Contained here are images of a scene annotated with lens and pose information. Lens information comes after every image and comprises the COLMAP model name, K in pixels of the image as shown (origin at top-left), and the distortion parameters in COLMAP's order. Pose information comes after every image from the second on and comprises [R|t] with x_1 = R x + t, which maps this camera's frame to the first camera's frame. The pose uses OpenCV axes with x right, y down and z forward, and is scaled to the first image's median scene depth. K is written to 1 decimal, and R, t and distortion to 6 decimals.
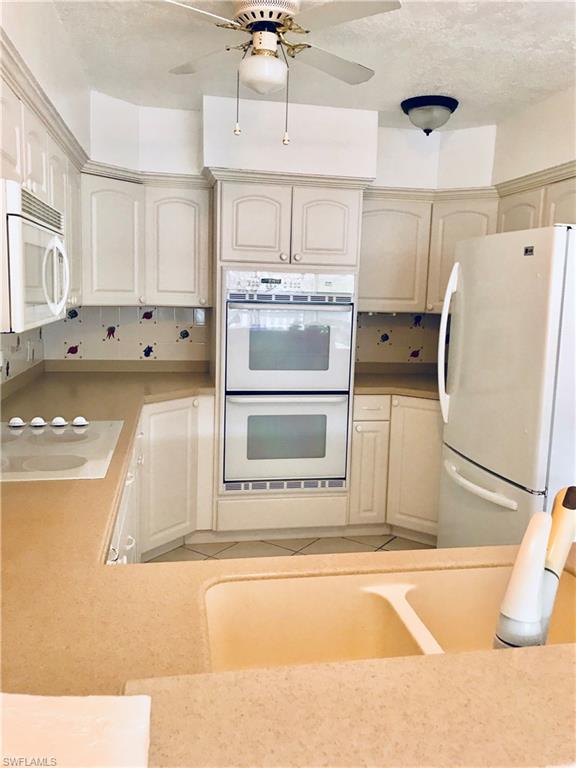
lens RADIAL K [[628.9, 0, 287.2], [0, 628.9, 384.6], [0, 0, 1]] dist [-0.012536, -0.001413]
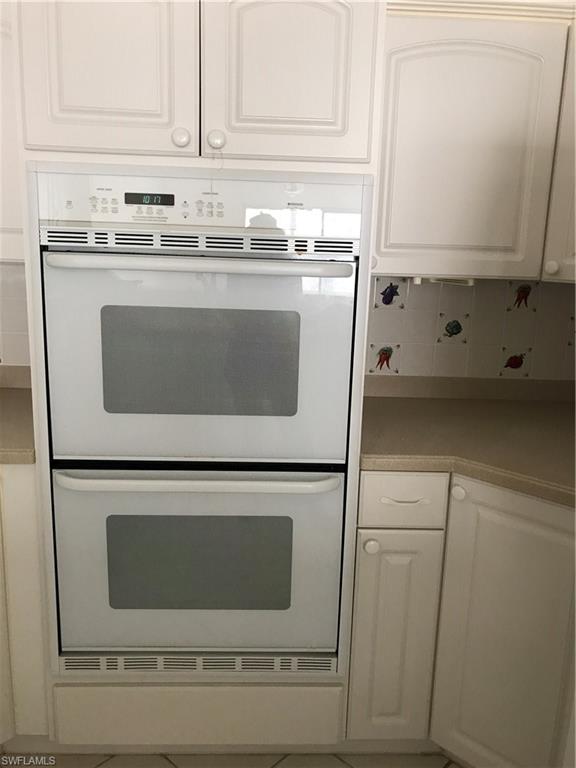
lens RADIAL K [[628.9, 0, 290.0], [0, 628.9, 381.5], [0, 0, 1]] dist [-0.012536, -0.001413]
pose [[0.988823, 0.032229, -0.145571, 0.121933], [-0.024449, 0.998191, 0.054919, -0.069078], [0.147078, -0.050746, 0.987822, 0.583970]]
